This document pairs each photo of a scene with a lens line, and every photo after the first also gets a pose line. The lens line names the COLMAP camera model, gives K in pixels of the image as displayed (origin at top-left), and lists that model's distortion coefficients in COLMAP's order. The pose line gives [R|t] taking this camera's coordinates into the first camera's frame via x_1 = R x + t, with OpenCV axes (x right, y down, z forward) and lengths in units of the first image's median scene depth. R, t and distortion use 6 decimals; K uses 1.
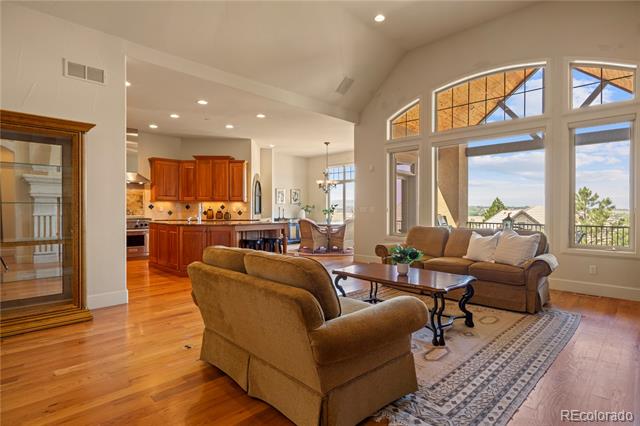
lens RADIAL K [[335.6, 0, 319.7], [0, 335.6, 210.4], [0, 0, 1]] dist [-0.006500, -0.000188]
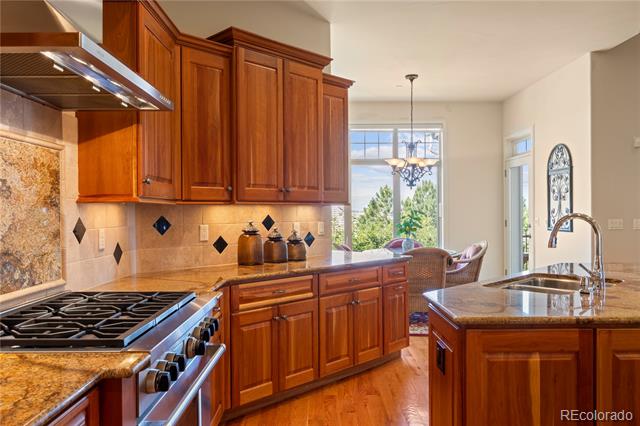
lens RADIAL K [[495.7, 0, 321.2], [0, 495.7, 211.7], [0, 0, 1]] dist [0.004203, 0.000806]
pose [[0.700150, -0.006005, 0.713971, -0.590183], [0.006037, 0.999979, 0.002491, -0.020633], [-0.713971, 0.002566, 0.700171, 0.667346]]
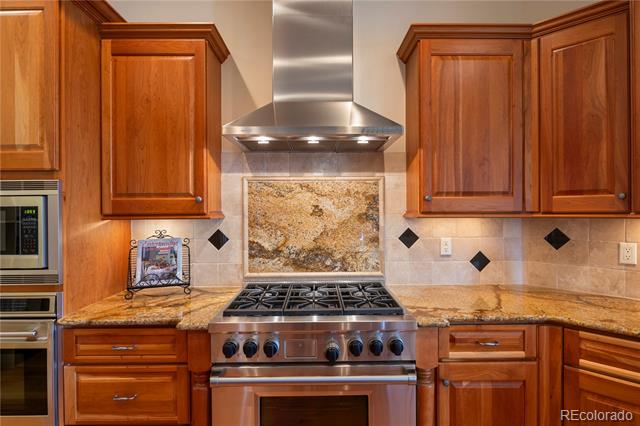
lens RADIAL K [[335.6, 0, 321.1], [0, 335.6, 210.1], [0, 0, 1]] dist [-0.006500, -0.000188]
pose [[0.716687, -0.006038, -0.697369, -0.357534], [0.006825, 0.999975, -0.001643, -0.030858], [0.697362, -0.003582, 0.716710, 0.739602]]
